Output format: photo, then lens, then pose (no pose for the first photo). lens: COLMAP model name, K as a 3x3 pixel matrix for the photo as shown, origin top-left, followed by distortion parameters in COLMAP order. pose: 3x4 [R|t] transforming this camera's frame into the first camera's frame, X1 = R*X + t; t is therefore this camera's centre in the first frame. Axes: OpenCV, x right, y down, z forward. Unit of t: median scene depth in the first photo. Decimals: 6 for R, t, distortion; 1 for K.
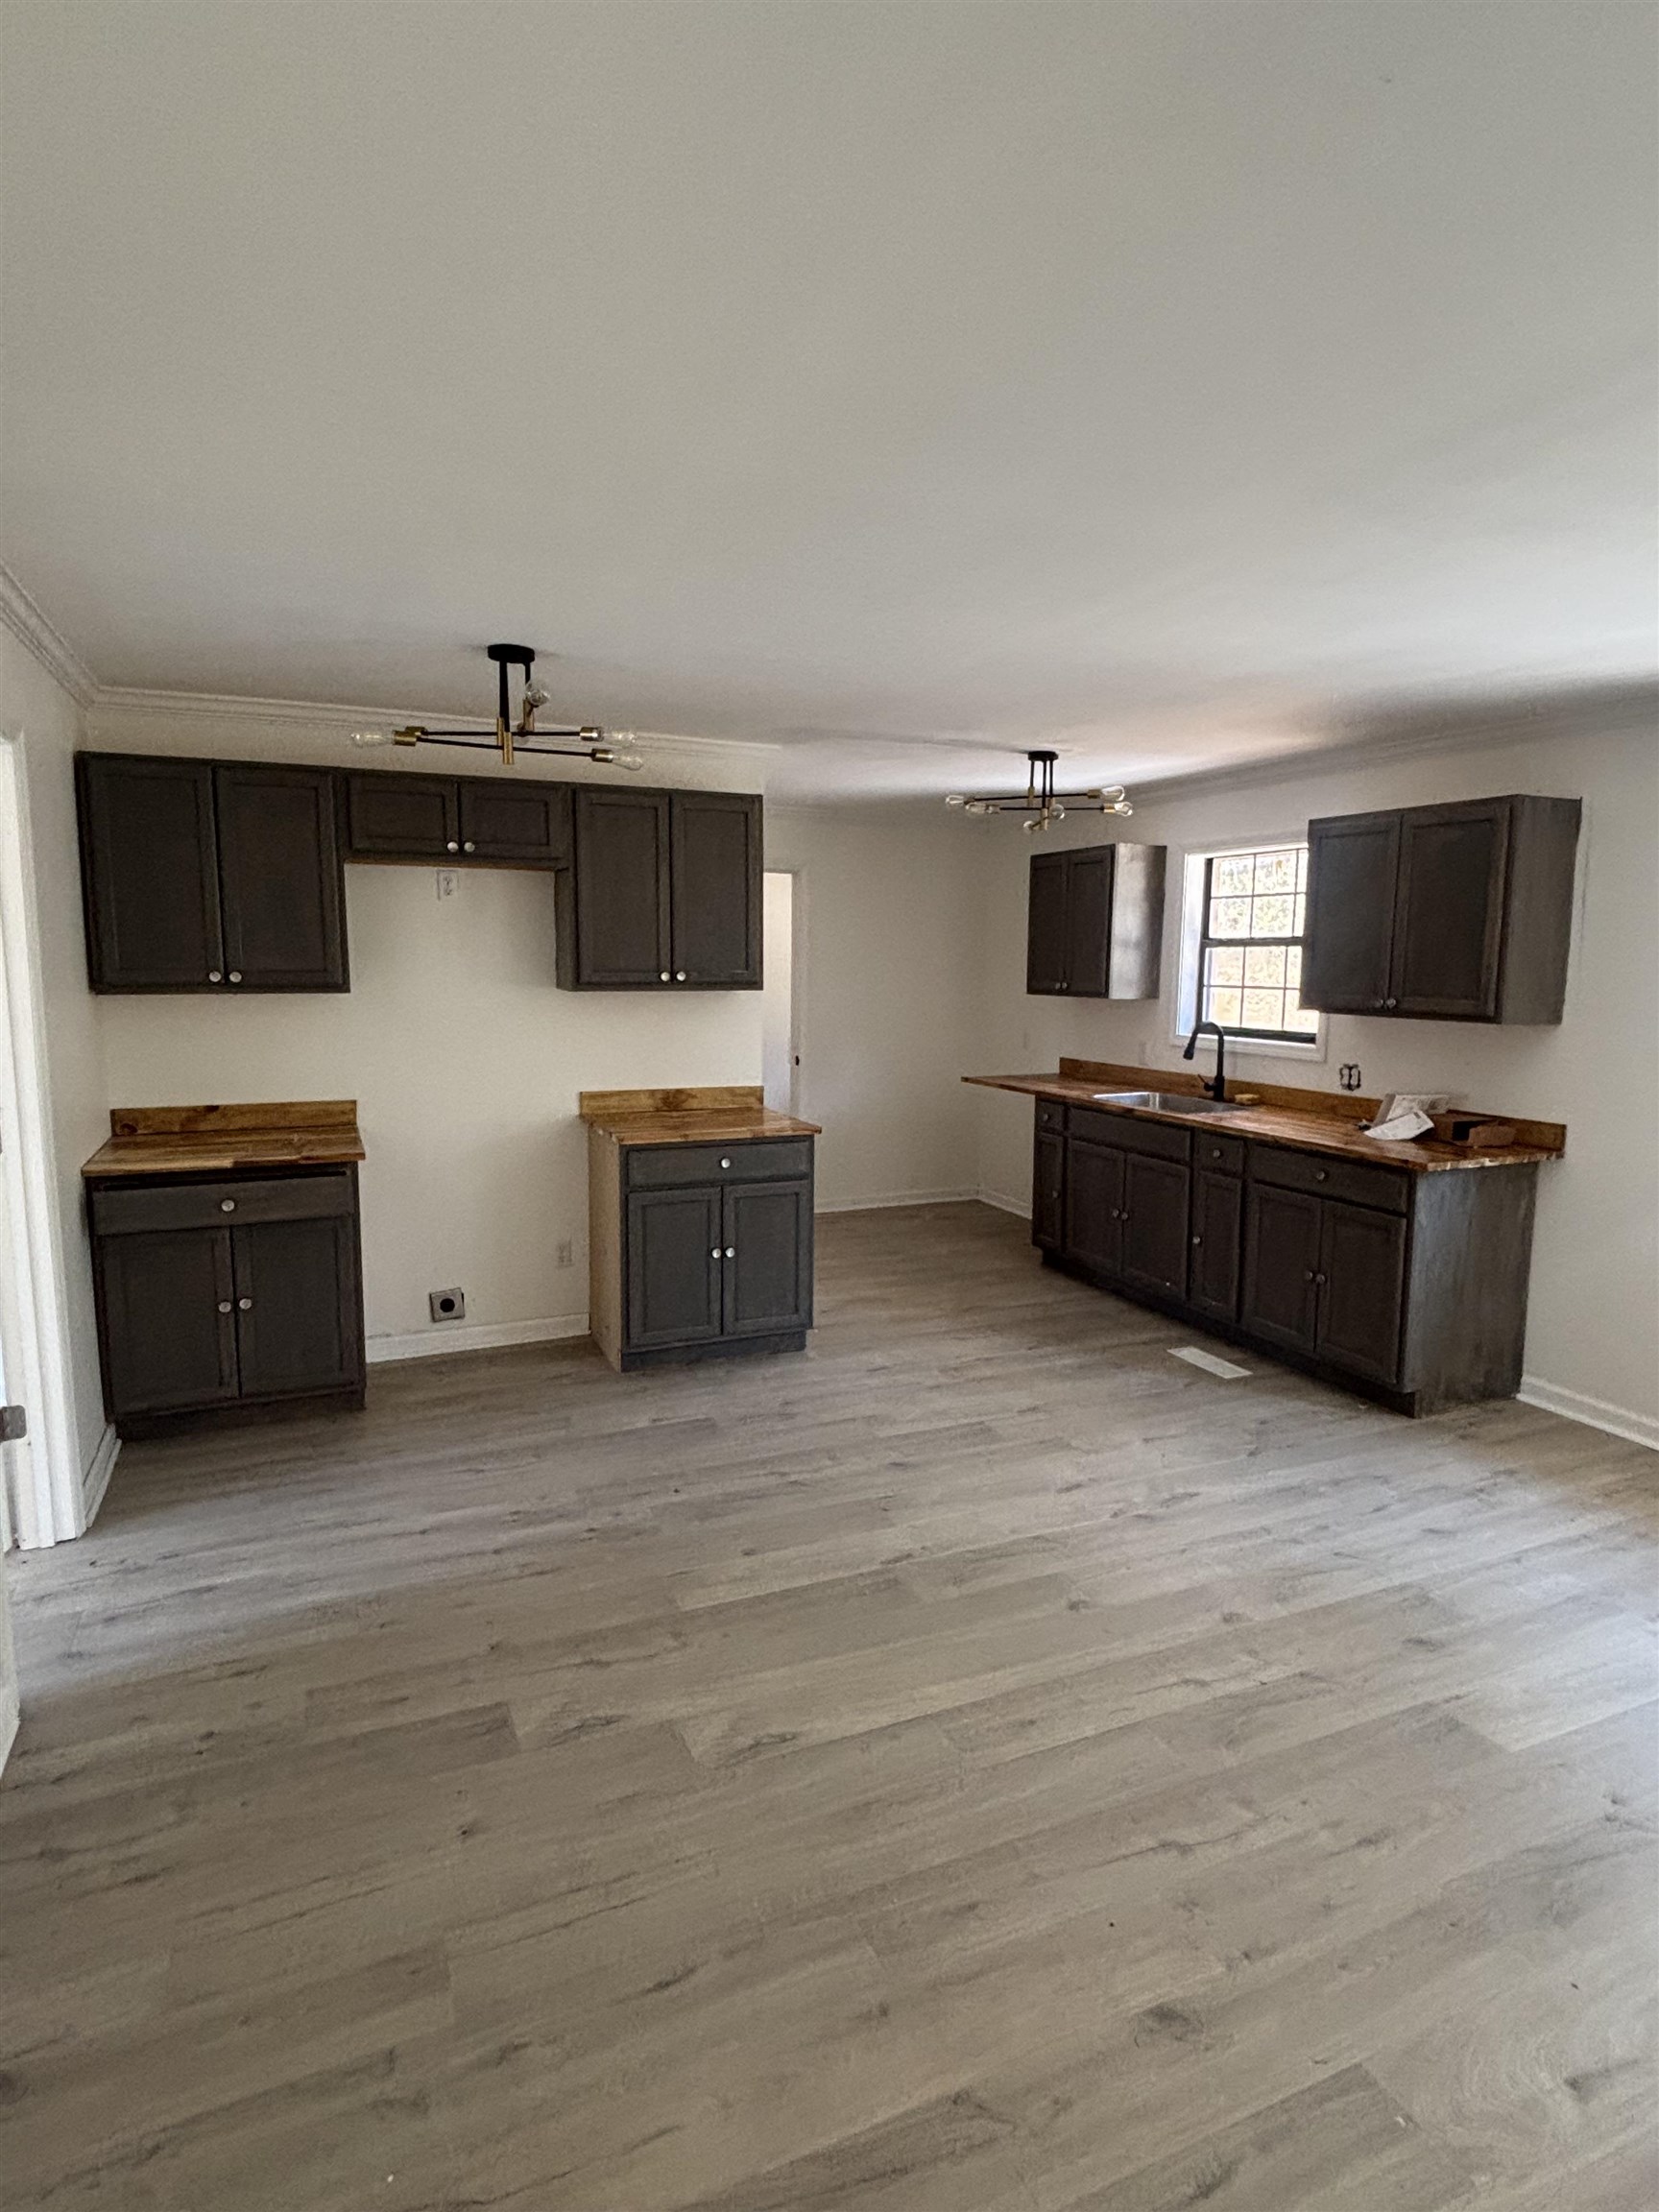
lens RADIAL K [[1206.3, 0, 843.9], [0, 1206.3, 1103.9], [0, 0, 1]] dist [0.050993, -0.039117]
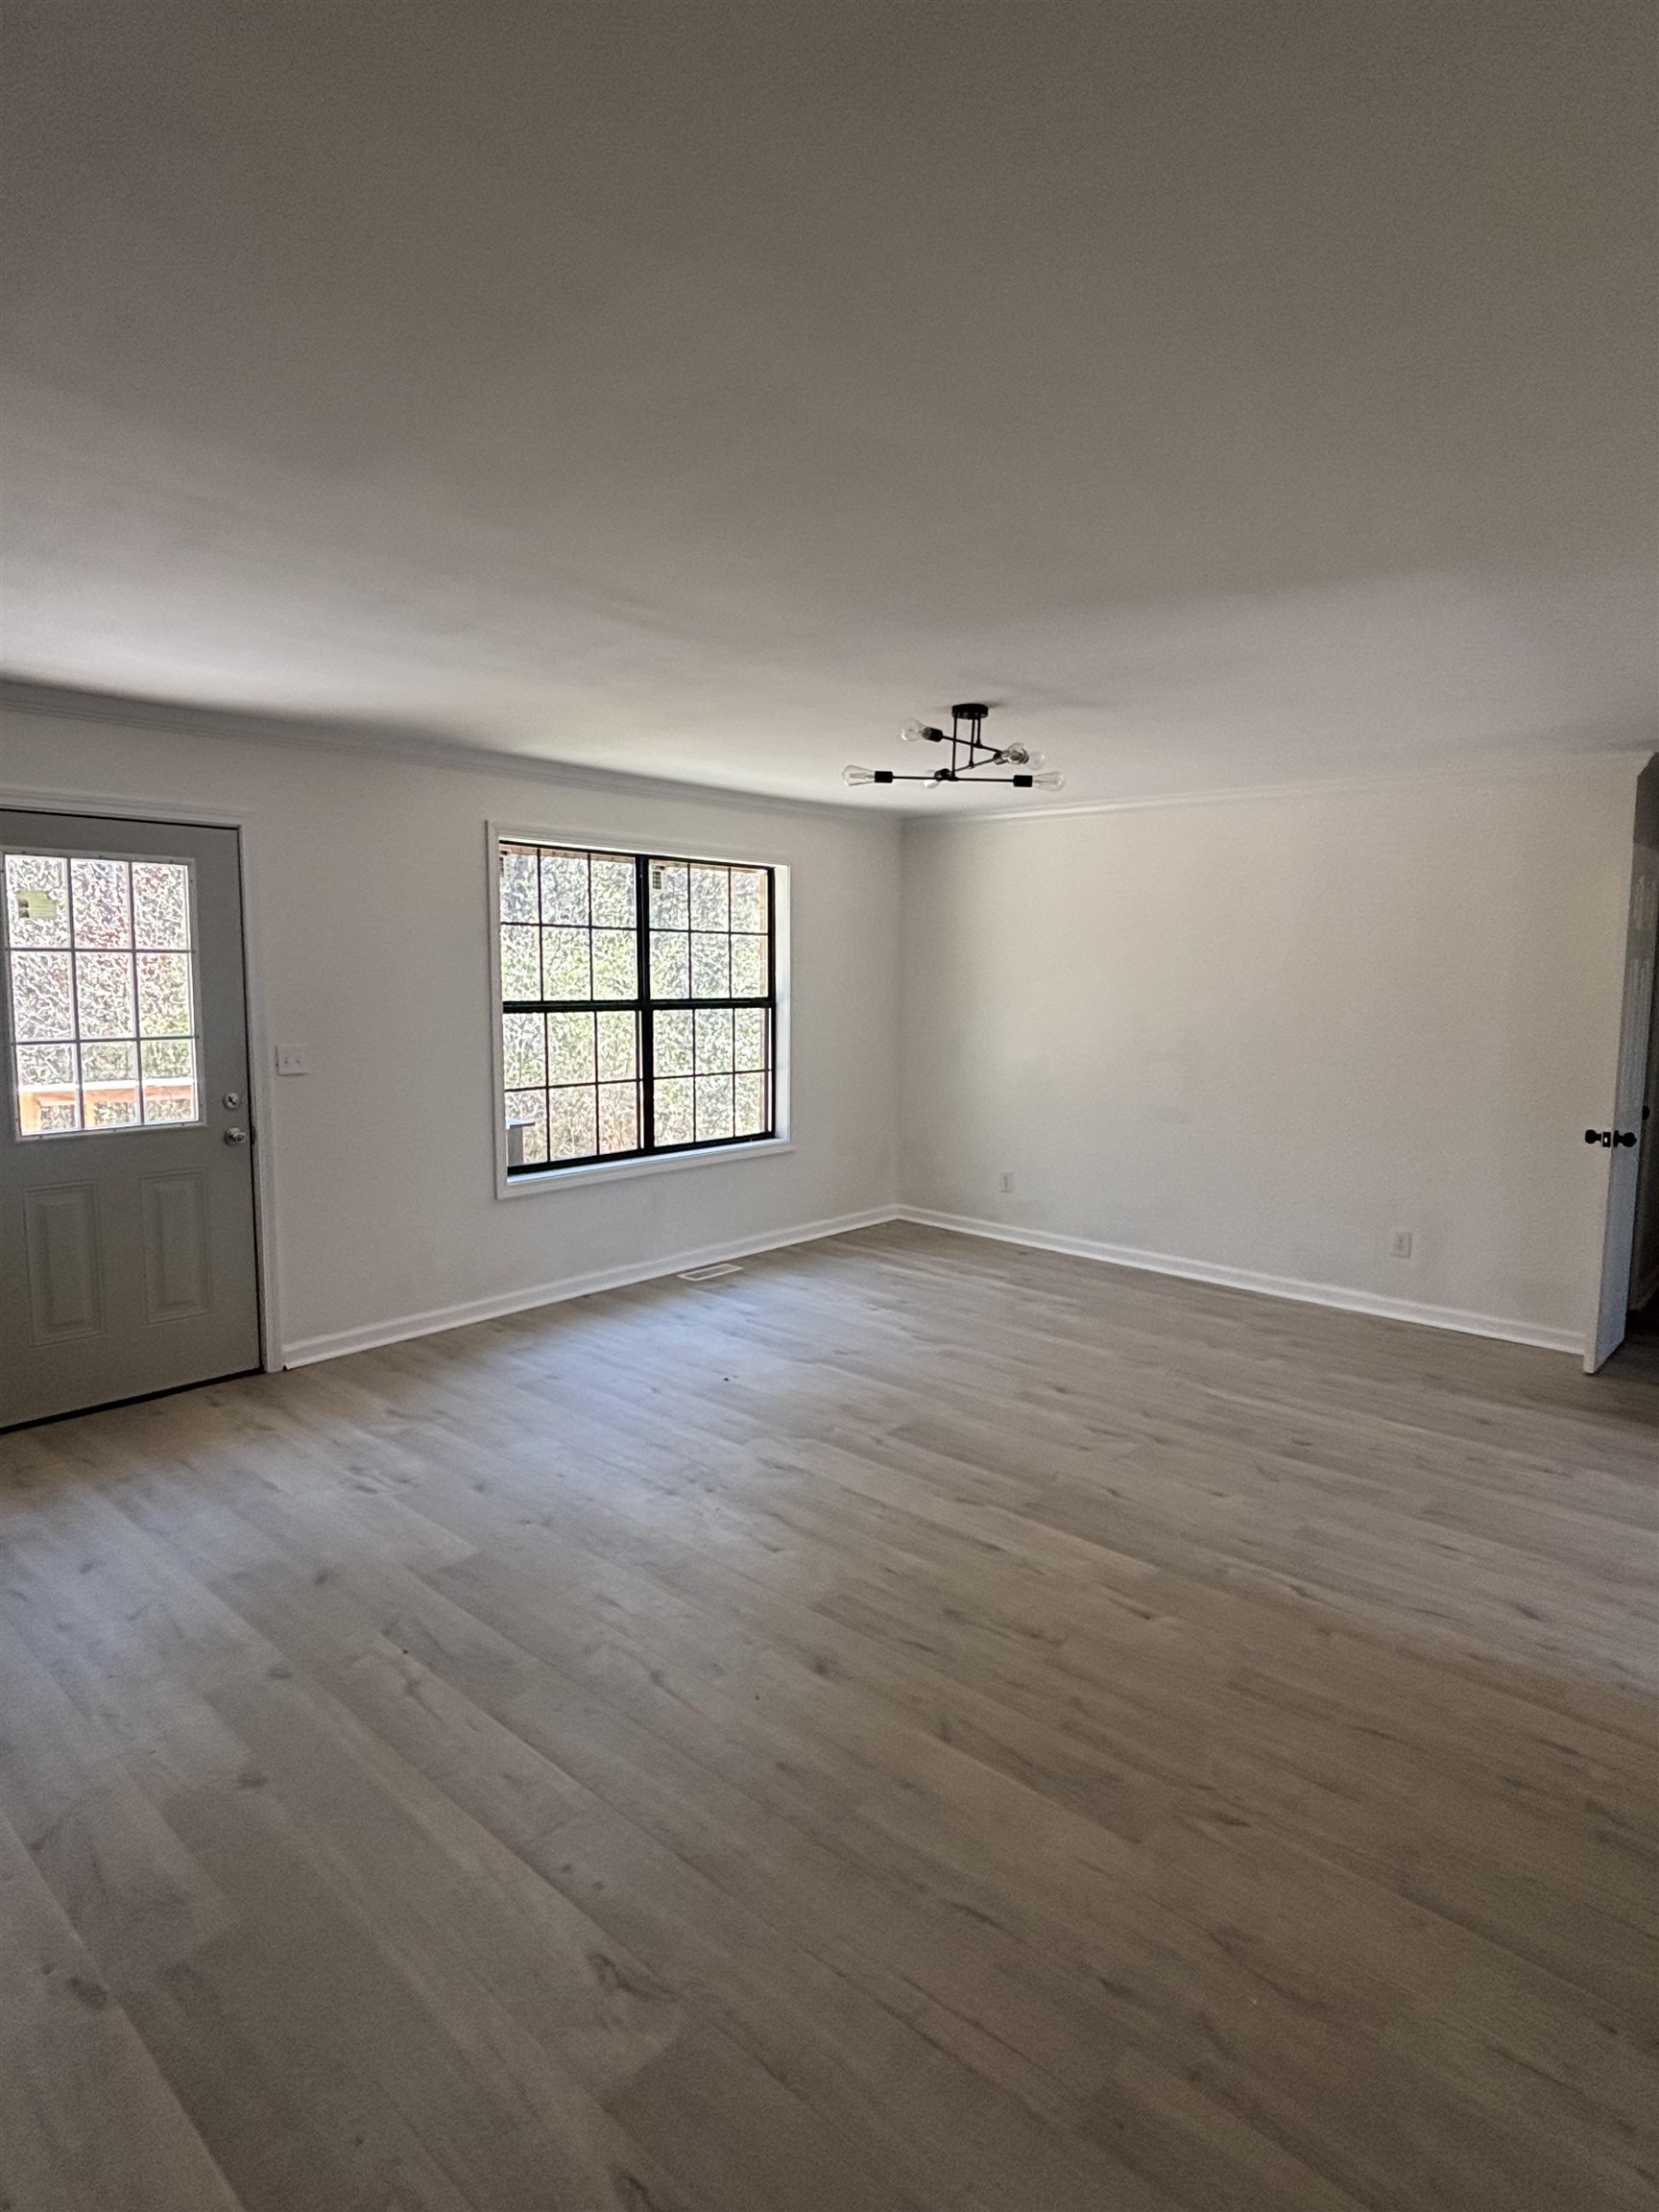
lens RADIAL K [[1206.3, 0, 843.9], [0, 1206.3, 1103.9], [0, 0, 1]] dist [0.050993, -0.039117]
pose [[-0.417401, -0.112462, 0.901736, -0.731863], [0.088744, 0.982524, 0.163616, -0.125044], [-0.904379, 0.148317, -0.400127, 1.065093]]
